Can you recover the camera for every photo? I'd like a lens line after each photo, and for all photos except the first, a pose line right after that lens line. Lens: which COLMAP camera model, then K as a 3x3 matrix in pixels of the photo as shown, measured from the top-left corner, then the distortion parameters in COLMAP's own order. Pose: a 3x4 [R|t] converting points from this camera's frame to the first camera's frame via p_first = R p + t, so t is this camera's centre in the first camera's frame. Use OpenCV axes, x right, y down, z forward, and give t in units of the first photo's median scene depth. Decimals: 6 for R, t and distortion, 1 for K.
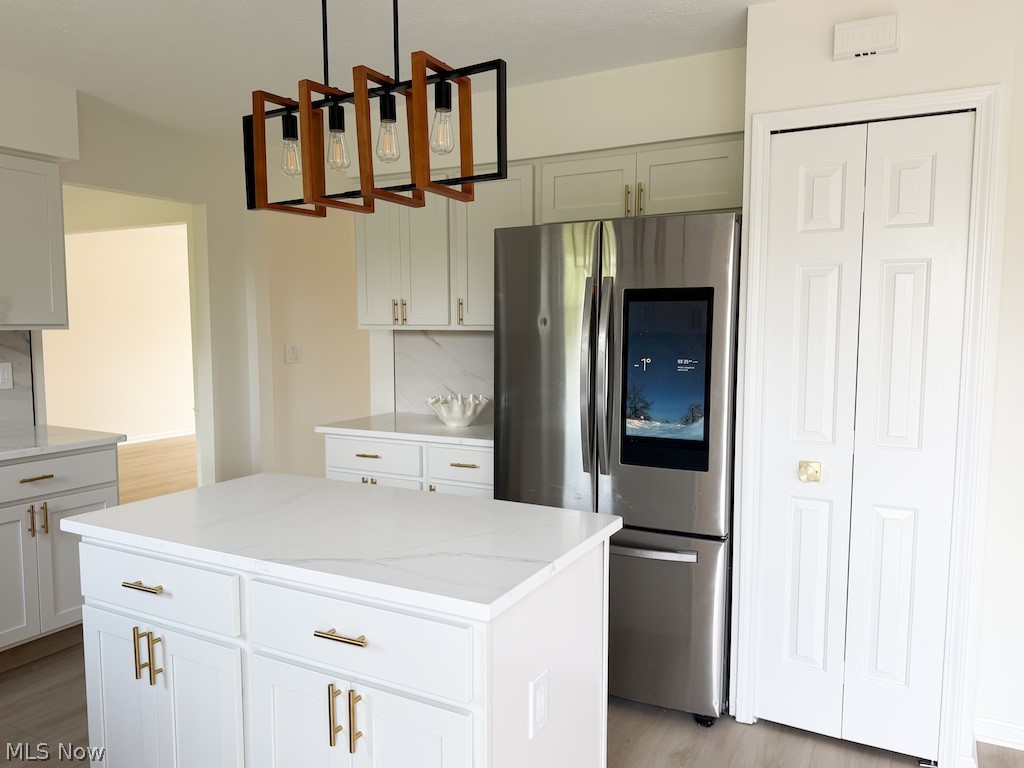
lens RADIAL K [[733.7, 0, 513.5], [0, 733.7, 385.0], [0, 0, 1]] dist [0.061488, -0.072719]
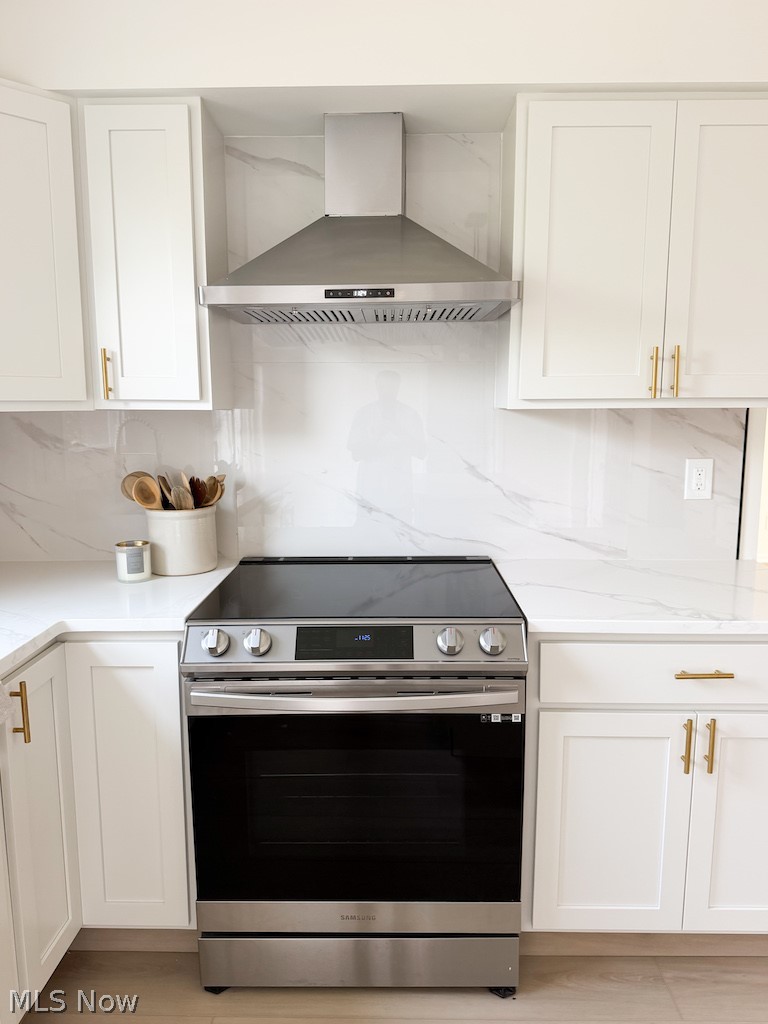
lens RADIAL K [[733.7, 0, 380.6], [0, 733.7, 506.8], [0, 0, 1]] dist [0.061488, -0.072719]
pose [[0.454963, 0.122659, -0.882022, -0.247557], [-0.072024, 0.992292, 0.100843, -0.034620], [0.887593, 0.017646, 0.460291, 0.472307]]
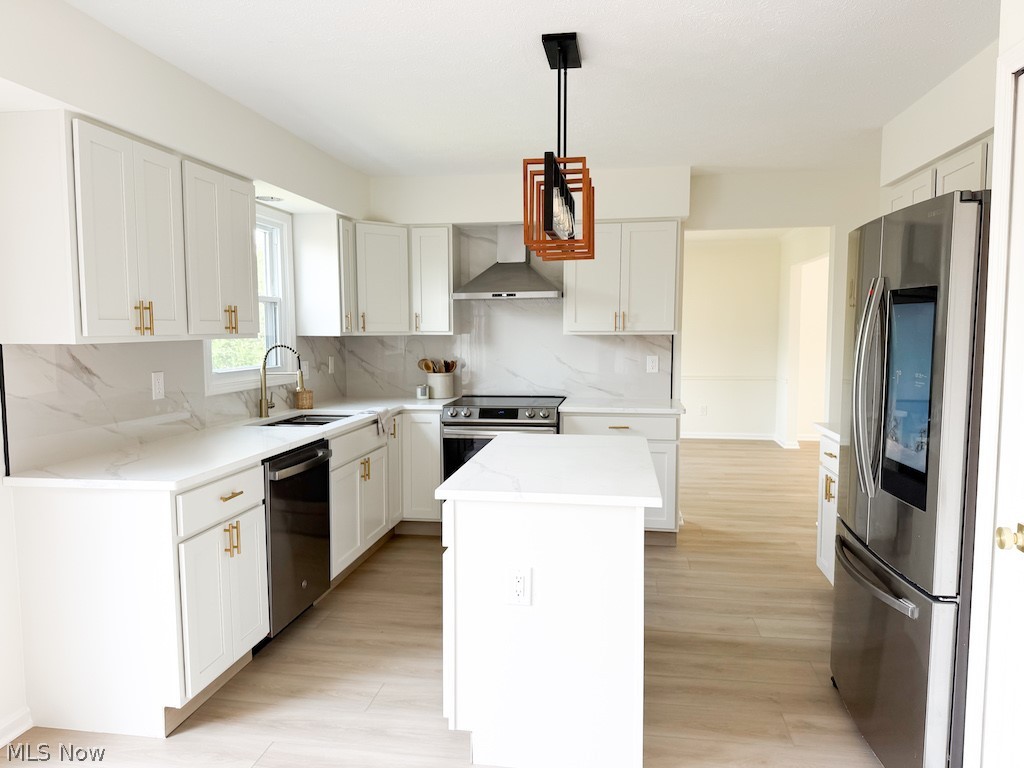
lens RADIAL K [[733.7, 0, 513.5], [0, 733.7, 385.0], [0, 0, 1]] dist [0.061488, -0.072719]
pose [[0.328905, 0.076073, -0.941294, 0.697870], [-0.077275, 0.995576, 0.053459, -0.029361], [0.941196, 0.055155, 0.333328, 0.224602]]
